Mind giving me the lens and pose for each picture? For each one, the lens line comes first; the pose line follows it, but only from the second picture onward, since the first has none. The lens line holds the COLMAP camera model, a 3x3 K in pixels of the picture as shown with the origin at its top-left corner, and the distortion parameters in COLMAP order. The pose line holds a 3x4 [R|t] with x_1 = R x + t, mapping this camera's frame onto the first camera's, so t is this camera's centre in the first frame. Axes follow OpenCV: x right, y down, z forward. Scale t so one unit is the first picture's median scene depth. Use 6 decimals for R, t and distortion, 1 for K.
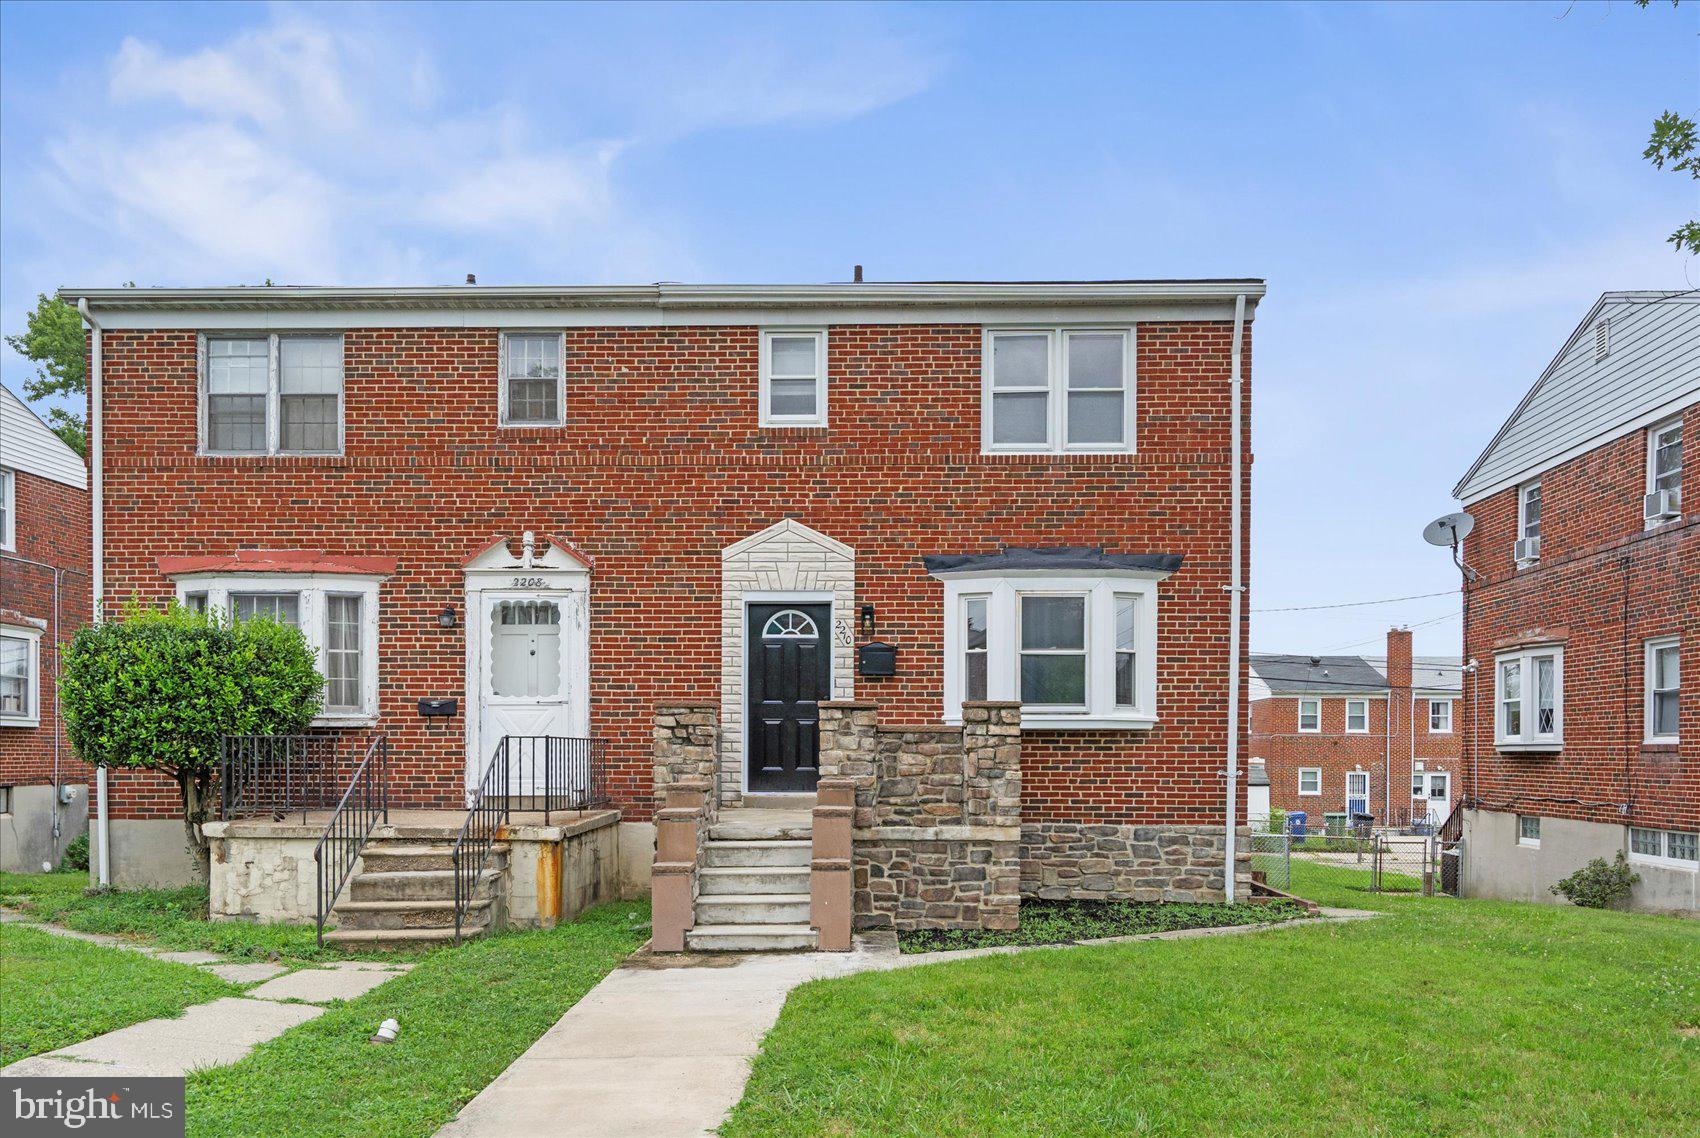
lens RADIAL K [[1342.3, 0, 853.2], [0, 1342.3, 742.4], [0, 0, 1]] dist [0.007550, -0.002474]
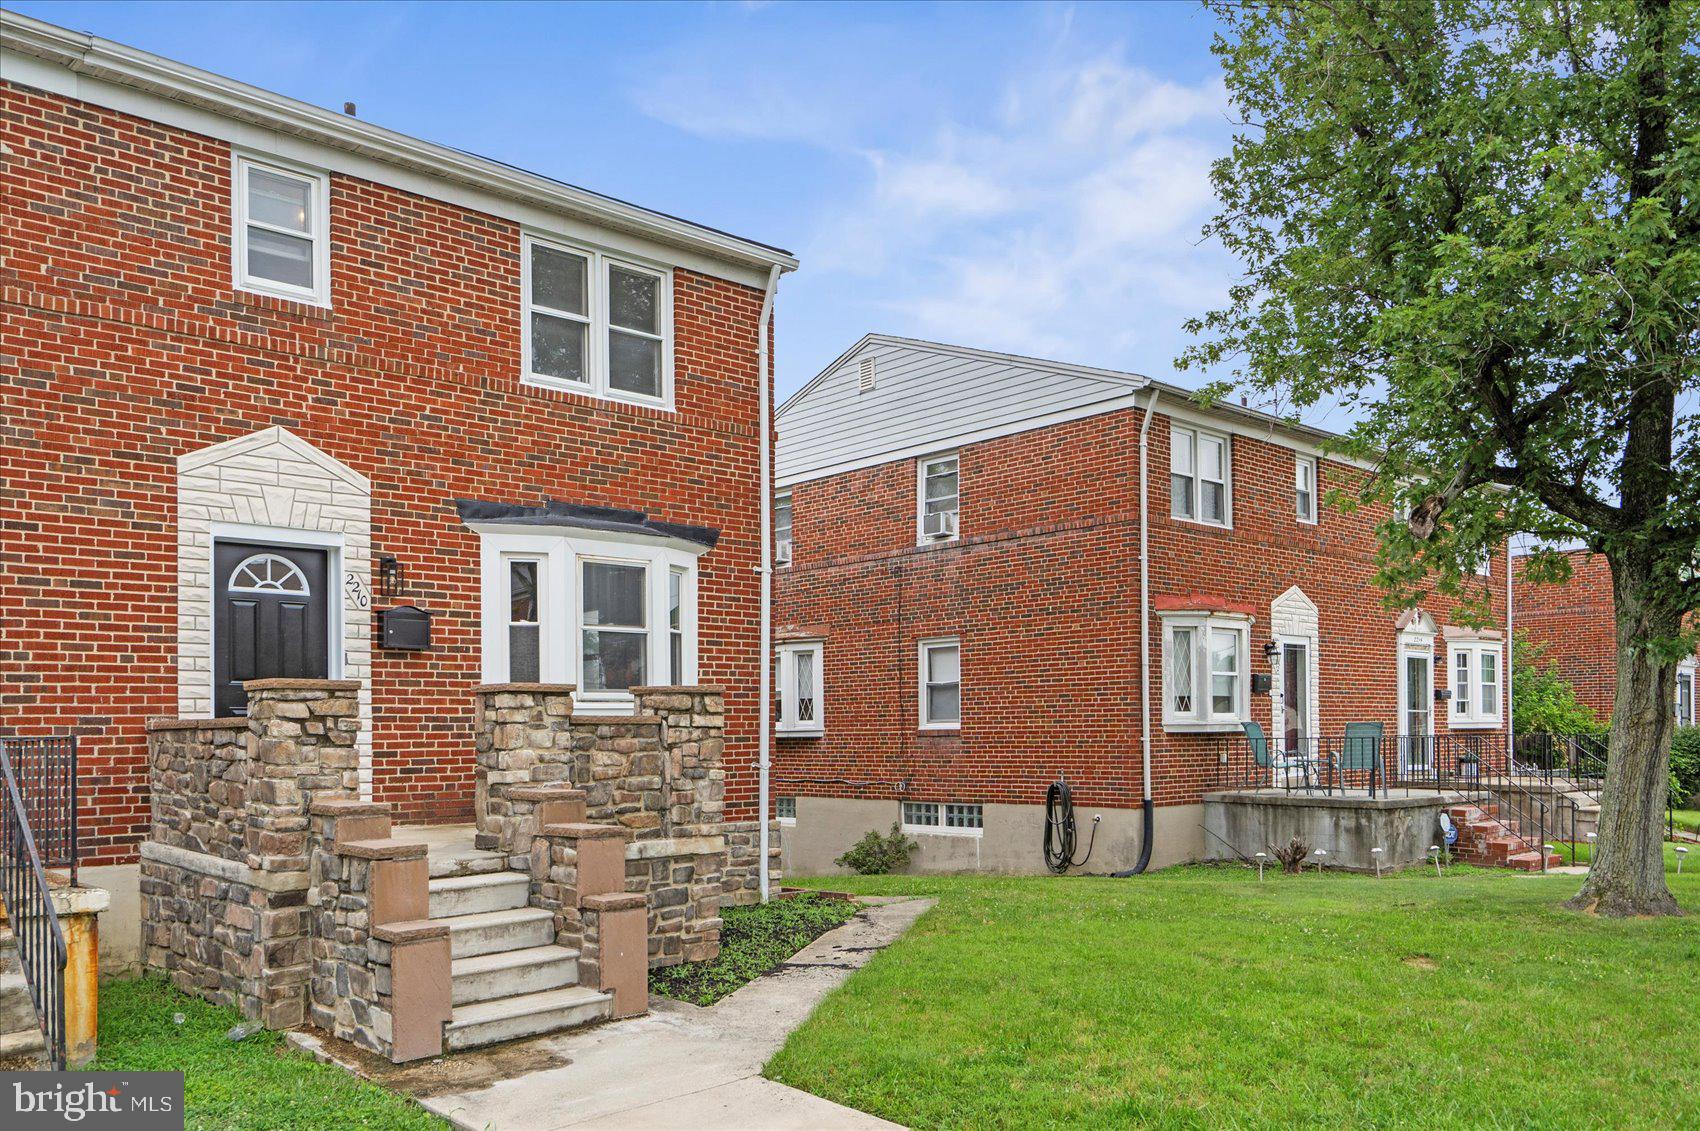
lens RADIAL K [[1345.2, 0, 847.2], [0, 1345.2, 710.8], [0, 0, 1]] dist [0.002408, 0.001932]
pose [[0.701438, -0.001008, 0.712730, -0.348280], [0.011838, 0.999878, -0.010236, -0.004704], [-0.712632, 0.015617, 0.701364, 0.288414]]
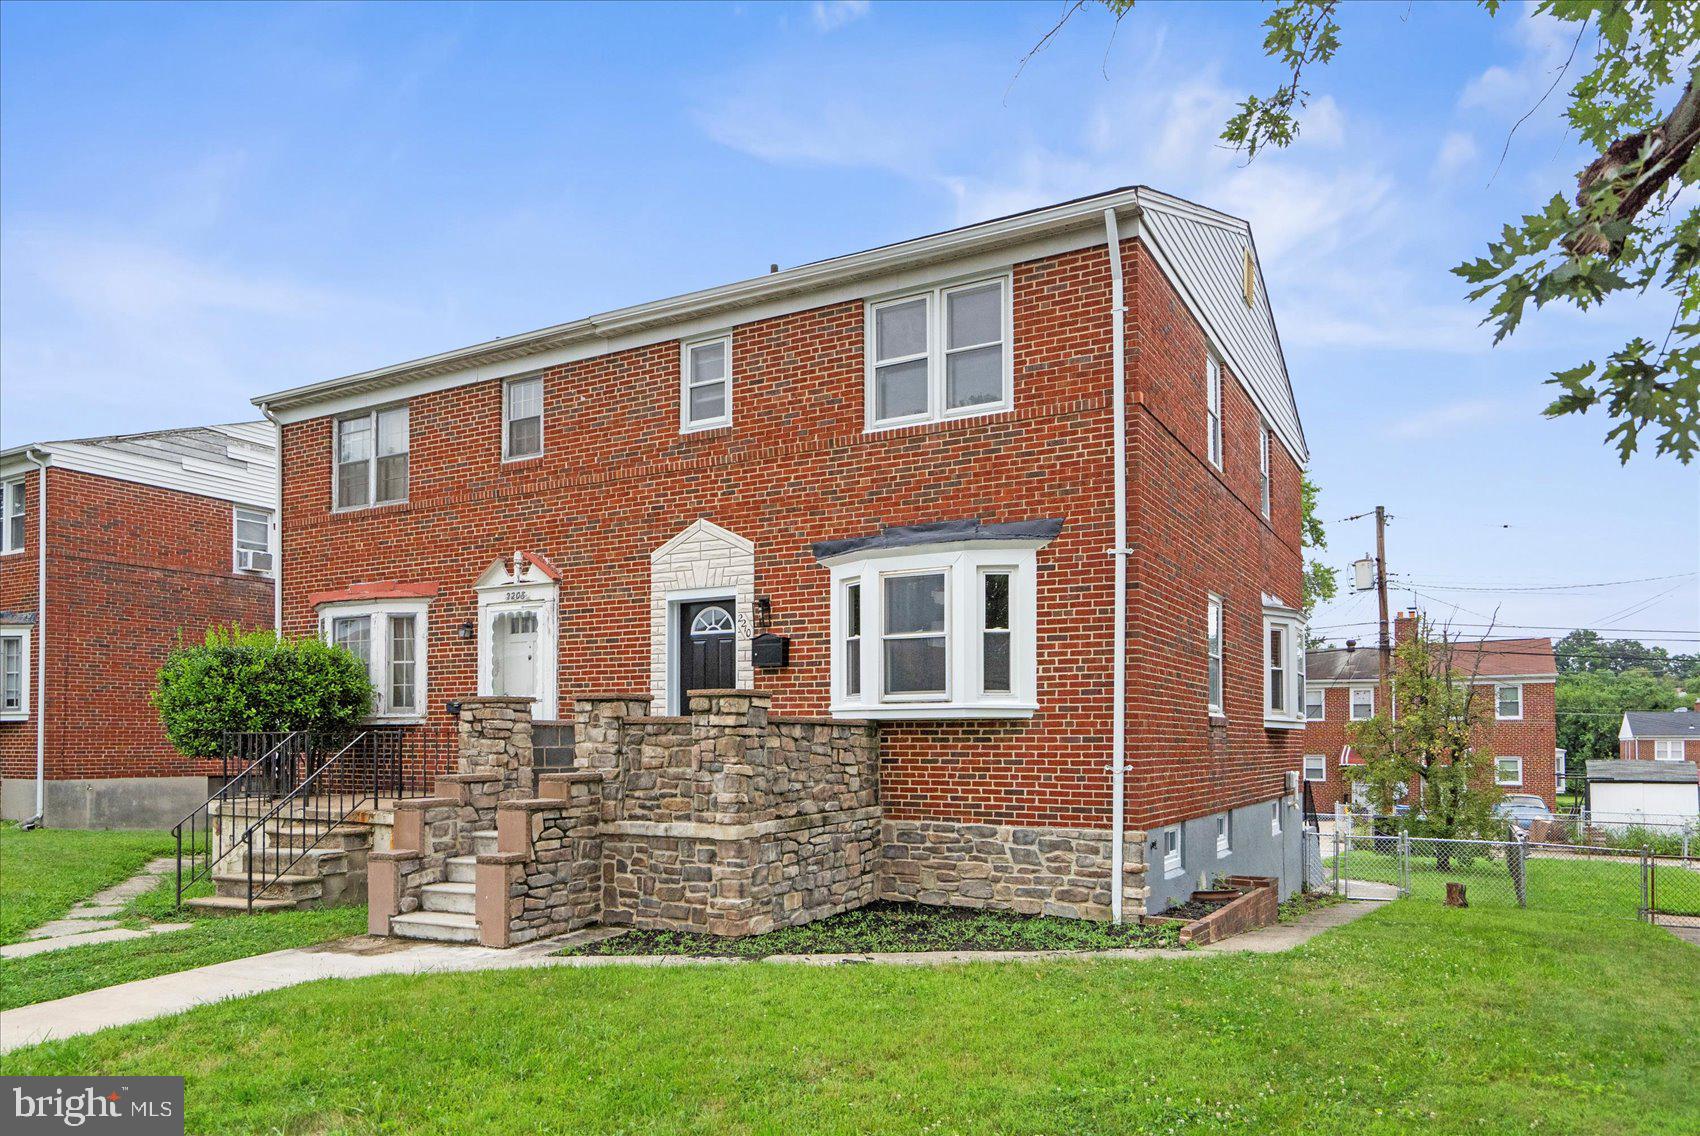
lens RADIAL K [[1125.4, 0, 848.8], [0, 1125.4, 706.1], [0, 0, 1]] dist [0.001375, 0.000229]
pose [[0.891721, -0.017528, -0.452246, 0.445957], [0.005075, 0.999574, -0.028734, 0.003157], [0.452557, 0.023328, 0.891430, 0.283925]]
